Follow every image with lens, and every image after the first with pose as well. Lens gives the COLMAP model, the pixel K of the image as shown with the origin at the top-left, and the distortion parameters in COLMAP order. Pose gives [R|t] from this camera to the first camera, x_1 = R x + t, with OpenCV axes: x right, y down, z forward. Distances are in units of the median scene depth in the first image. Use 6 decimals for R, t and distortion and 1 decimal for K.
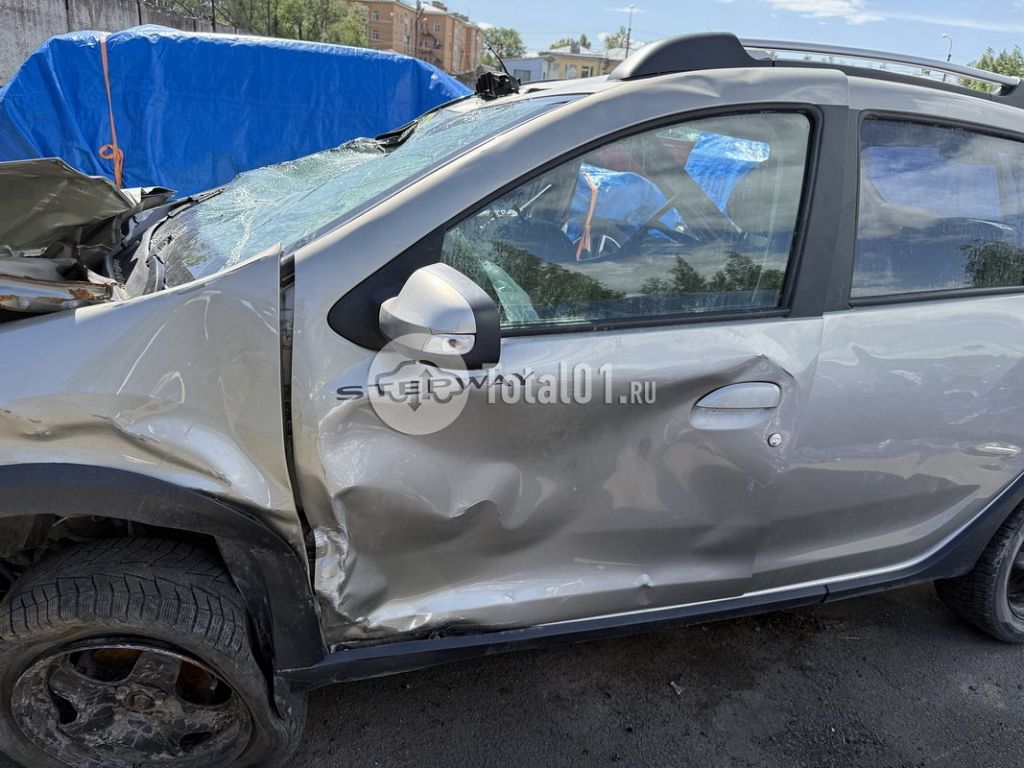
lens RADIAL K [[726.0, 0, 512.0], [0, 726.0, 384.0], [0, 0, 1]] dist [0.024645, -0.045677]
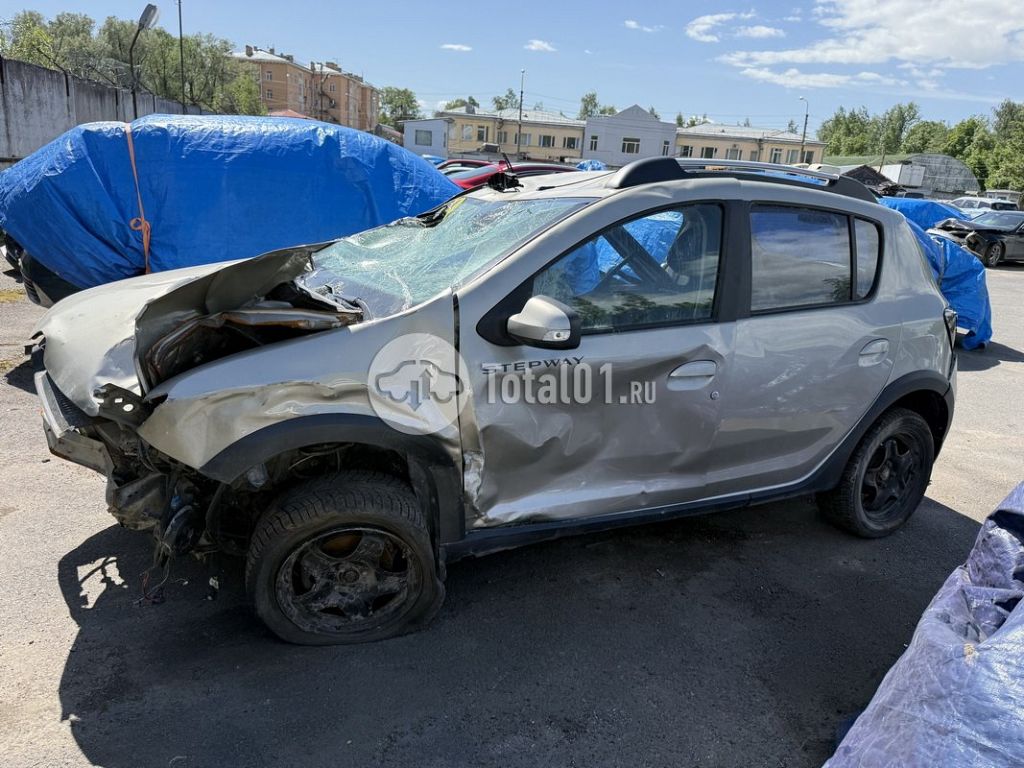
lens RADIAL K [[752.6, 0, 512.0], [0, 752.6, 384.0], [0, 0, 1]] dist [0.067660, -0.105686]
pose [[0.988822, -0.048815, 0.140880, -0.351858], [0.059104, 0.995809, -0.069791, 0.146245], [-0.136883, 0.077337, 0.987564, -0.675013]]
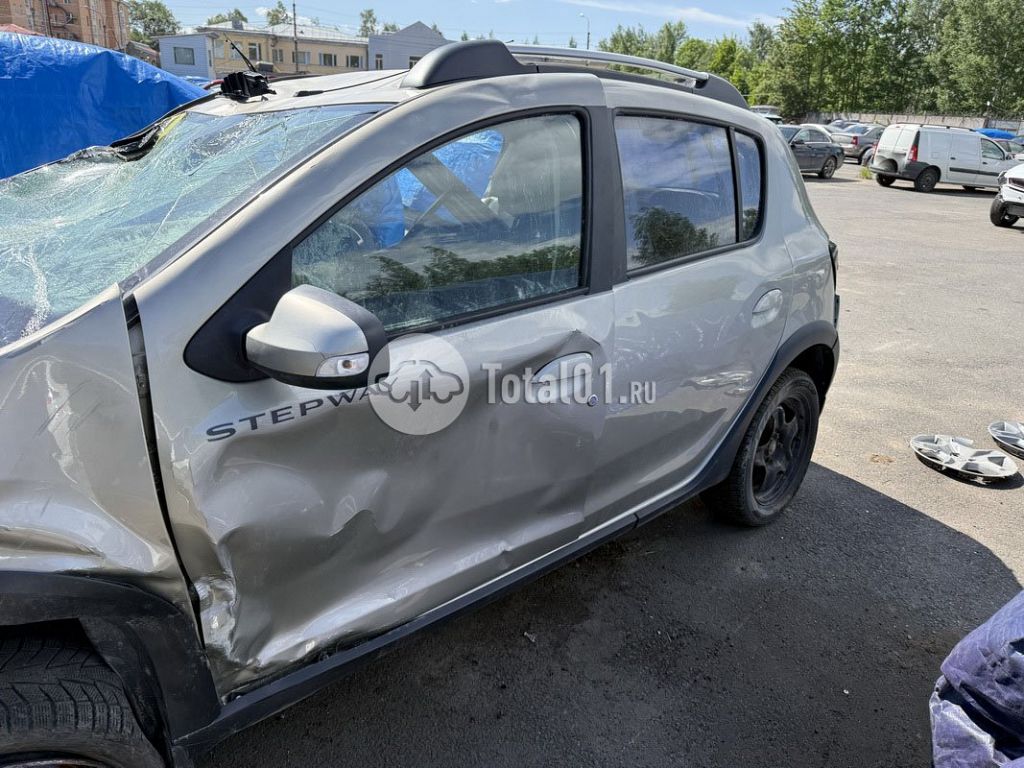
lens RADIAL K [[729.3, 0, 506.4], [0, 729.3, 377.8], [0, 0, 1]] dist [0.003356, -0.014213]
pose [[0.916563, -0.164721, 0.364390, -0.178285], [0.156734, 0.986291, 0.051609, -0.039160], [-0.367896, 0.009809, 0.929815, -0.018501]]
